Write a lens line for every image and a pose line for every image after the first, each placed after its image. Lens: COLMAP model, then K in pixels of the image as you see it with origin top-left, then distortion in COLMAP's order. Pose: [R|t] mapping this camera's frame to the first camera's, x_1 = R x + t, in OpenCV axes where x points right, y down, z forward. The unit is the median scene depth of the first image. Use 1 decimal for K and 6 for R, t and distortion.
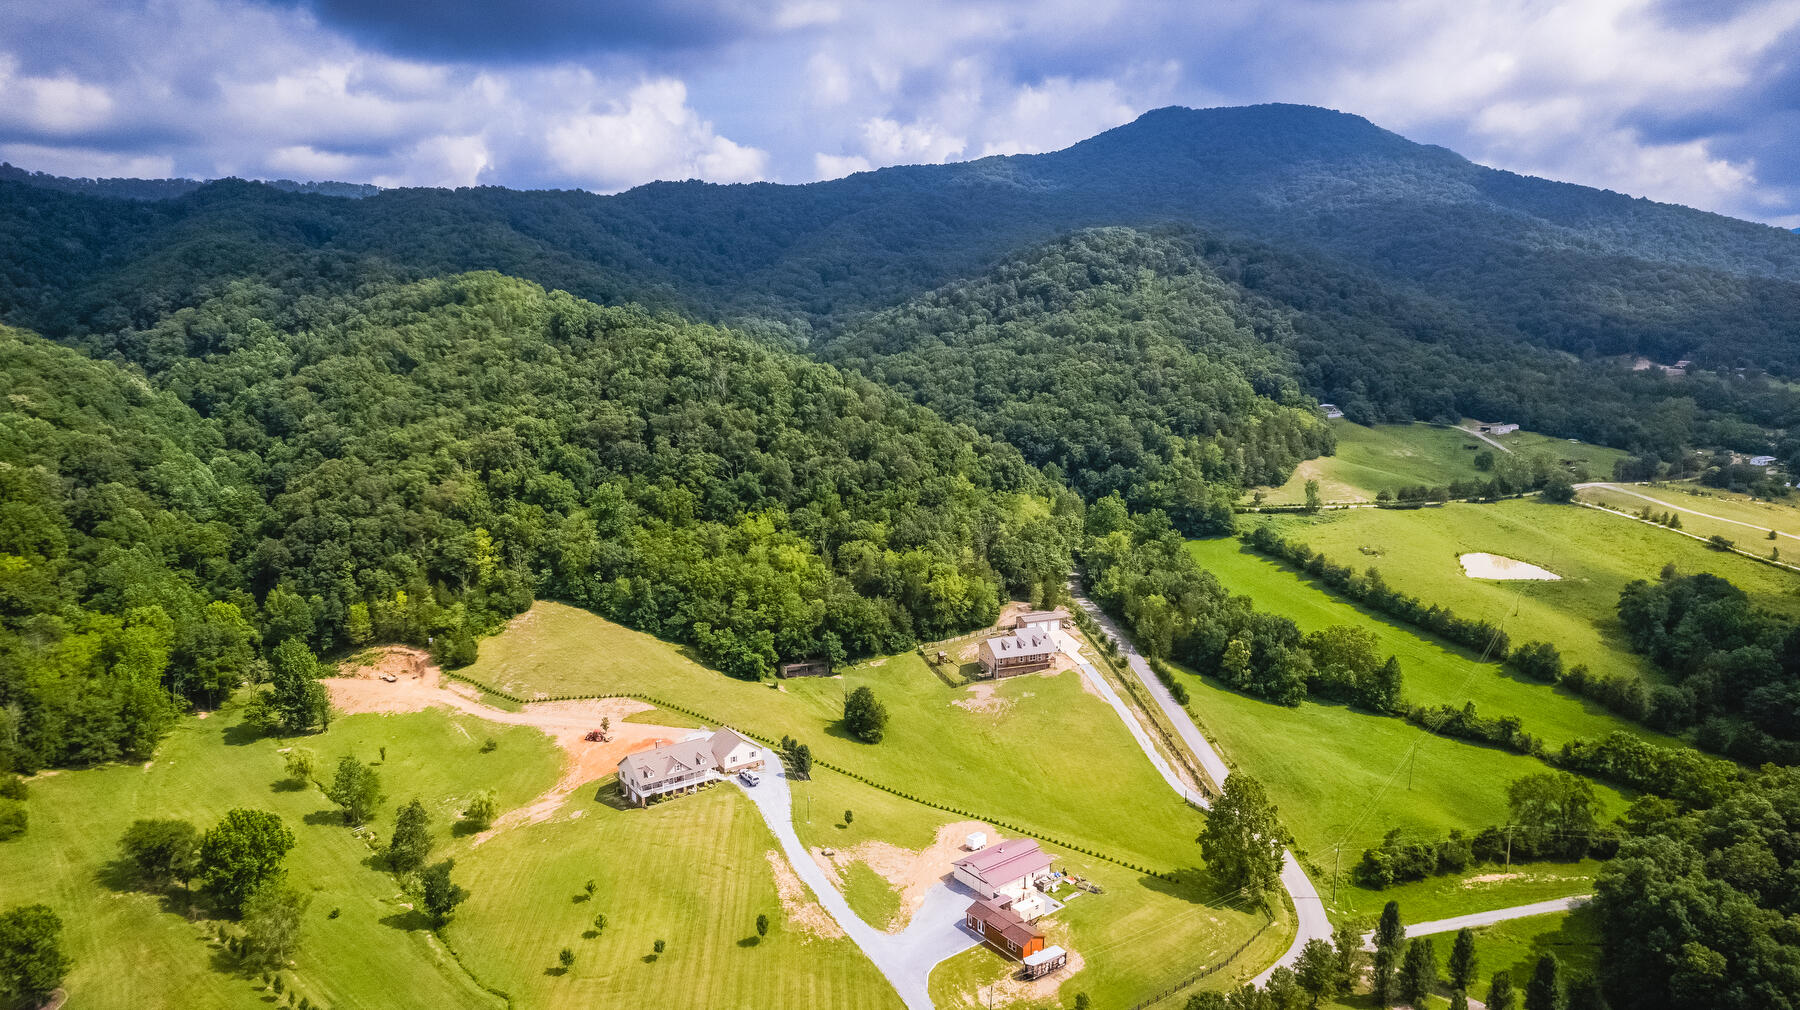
lens RADIAL K [[1147.3, 0, 896.4], [0, 1147.3, 506.6], [0, 0, 1]] dist [-0.067256, 0.057656]
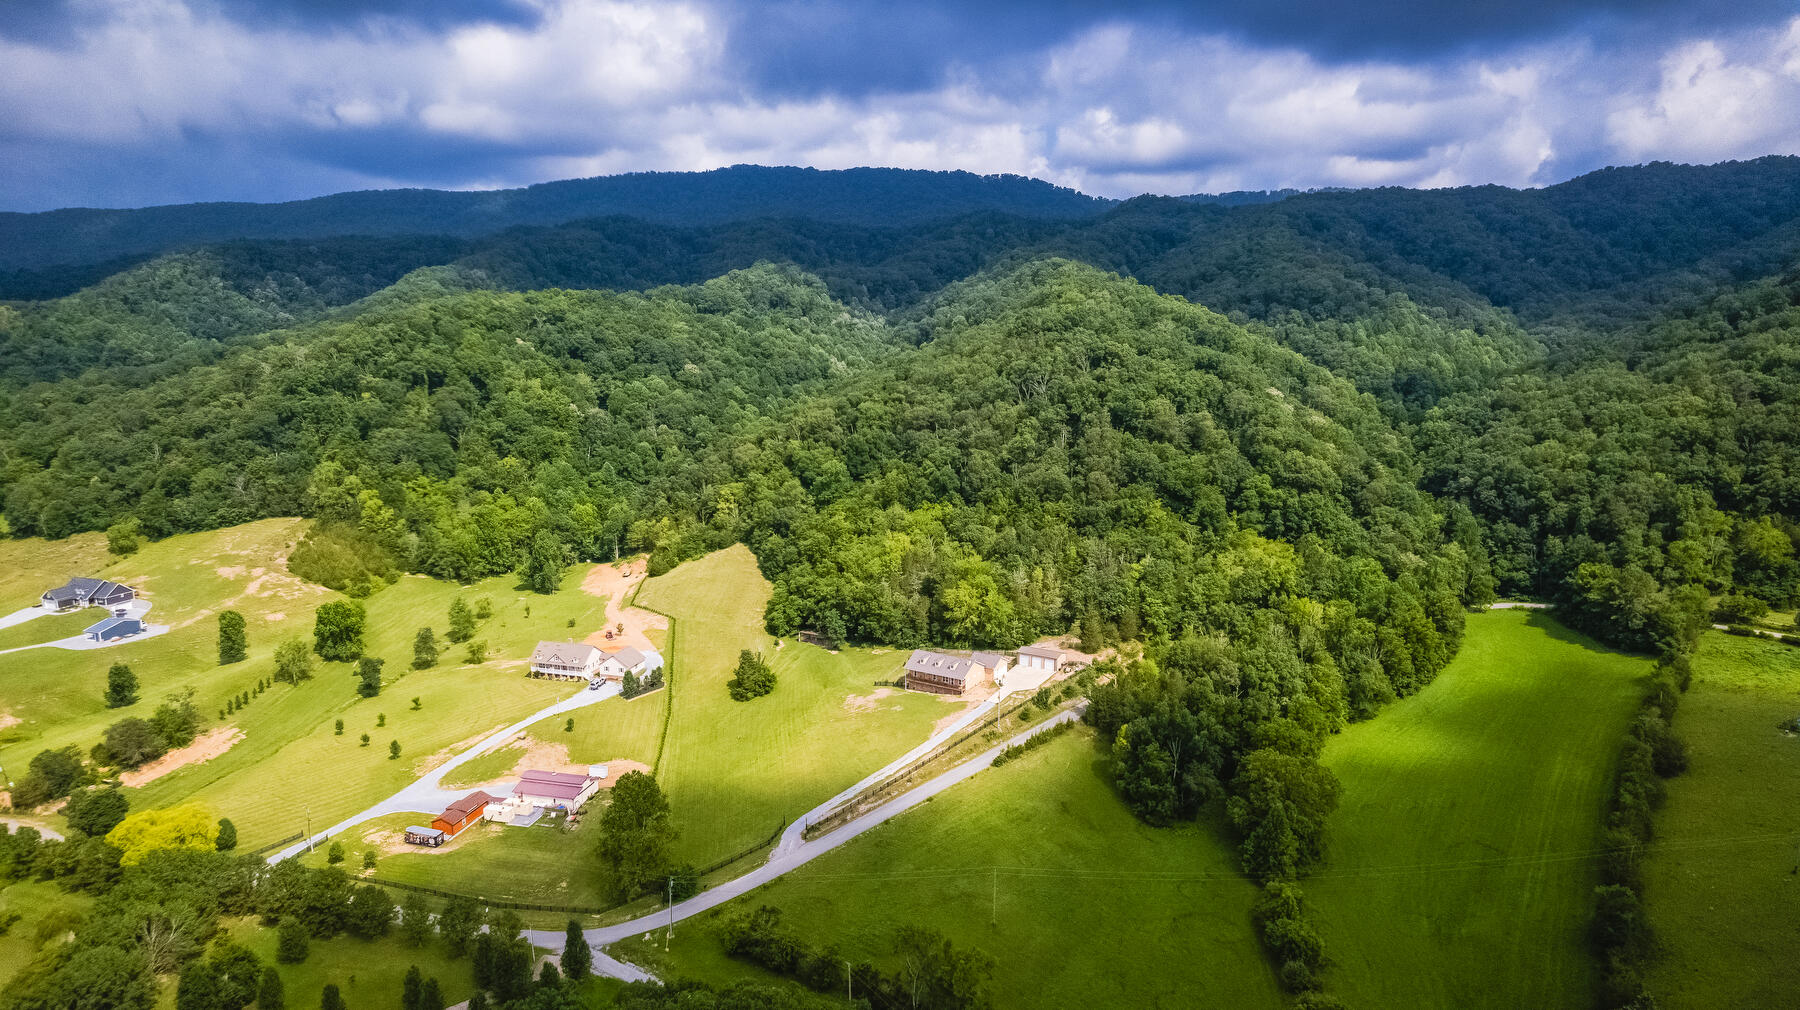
lens RADIAL K [[1147.3, 0, 901.8], [0, 1147.3, 499.5], [0, 0, 1]] dist [-0.067256, 0.057656]
pose [[0.620594, 0.136357, -0.772185, 0.840305], [-0.141218, 0.988098, 0.060990, -0.074032], [0.771311, 0.071196, 0.632463, 0.354500]]
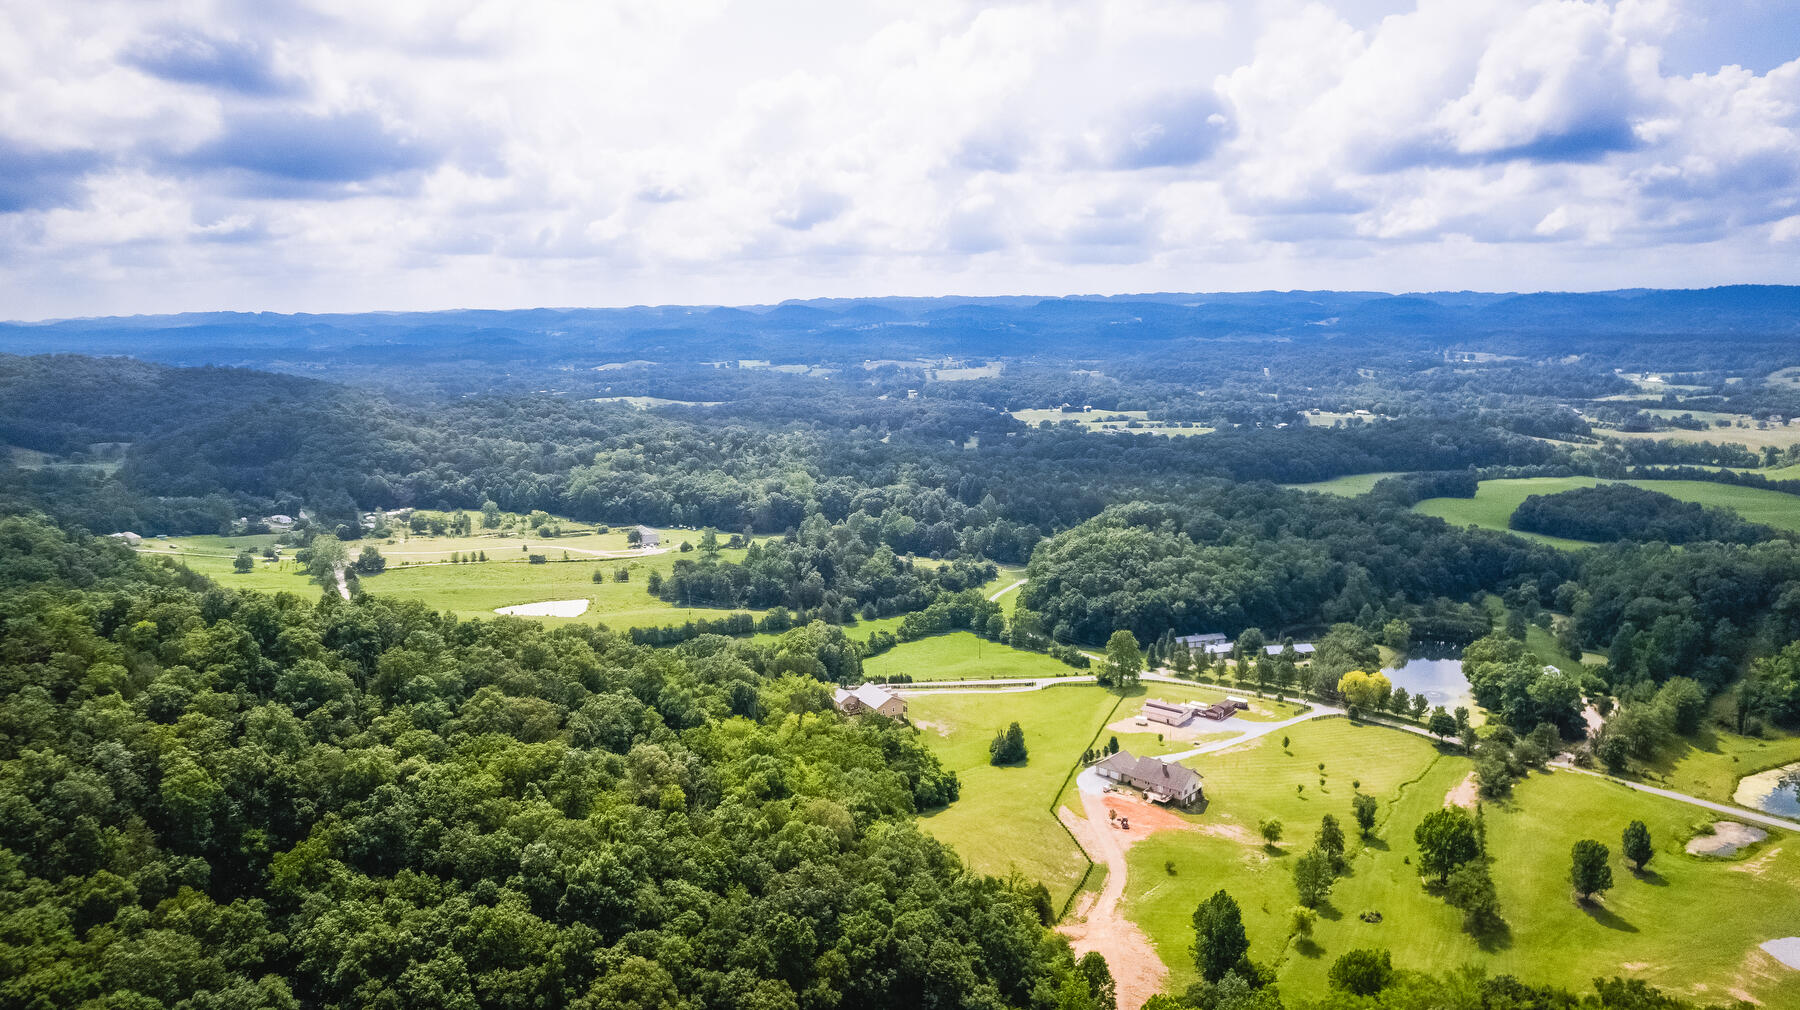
lens RADIAL K [[1147.3, 0, 899.5], [0, 1147.3, 498.3], [0, 0, 1]] dist [-0.067256, 0.057656]
pose [[-0.205748, -0.152924, 0.966583, -1.143054], [0.200287, 0.960226, 0.194552, -0.348259], [-0.957890, 0.233623, -0.166936, 1.173461]]
